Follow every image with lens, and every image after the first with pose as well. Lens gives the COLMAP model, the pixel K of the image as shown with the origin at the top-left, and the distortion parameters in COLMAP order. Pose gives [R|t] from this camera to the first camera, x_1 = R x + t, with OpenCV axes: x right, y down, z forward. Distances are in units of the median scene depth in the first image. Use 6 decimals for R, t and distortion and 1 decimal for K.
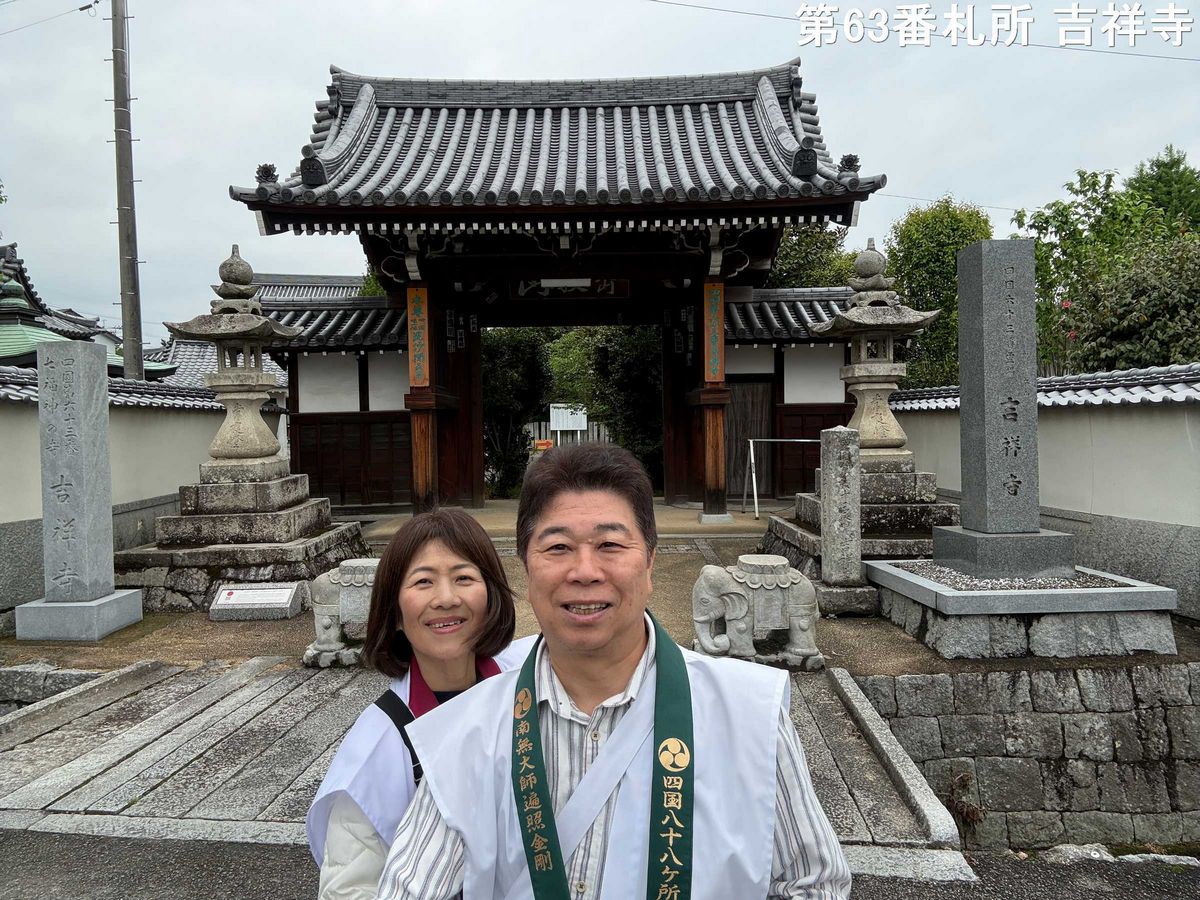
lens RADIAL K [[805.4, 0, 600.0], [0, 805.4, 450.0], [0, 0, 1]] dist [0.088702, -0.111912]
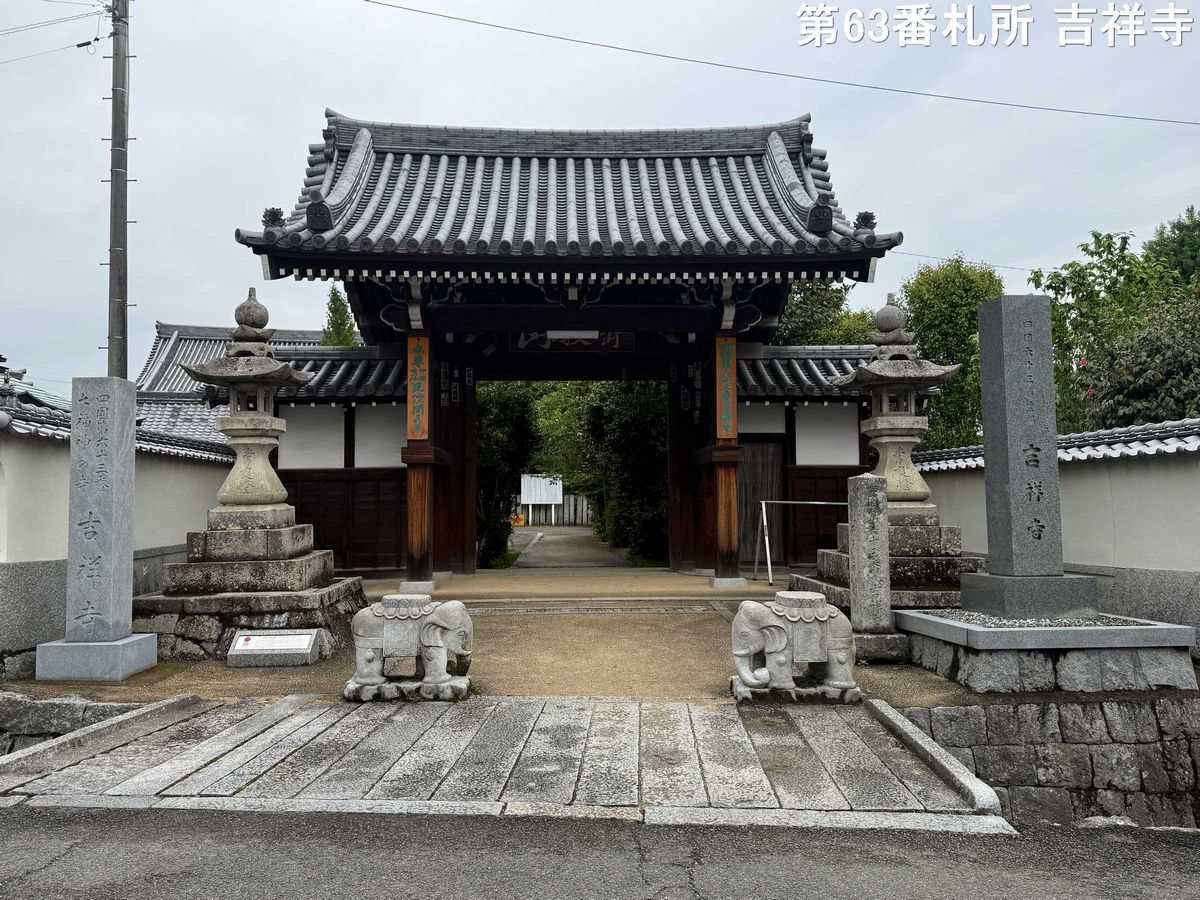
lens RADIAL K [[939.3, 0, 596.6], [0, 939.3, 460.9], [0, 0, 1]] dist [0.093062, -0.129398]
pose [[0.999208, 0.012764, 0.037696, -0.074080], [-0.009636, 0.996584, -0.082025, 0.046941], [-0.038614, 0.081597, 0.995917, -0.140151]]
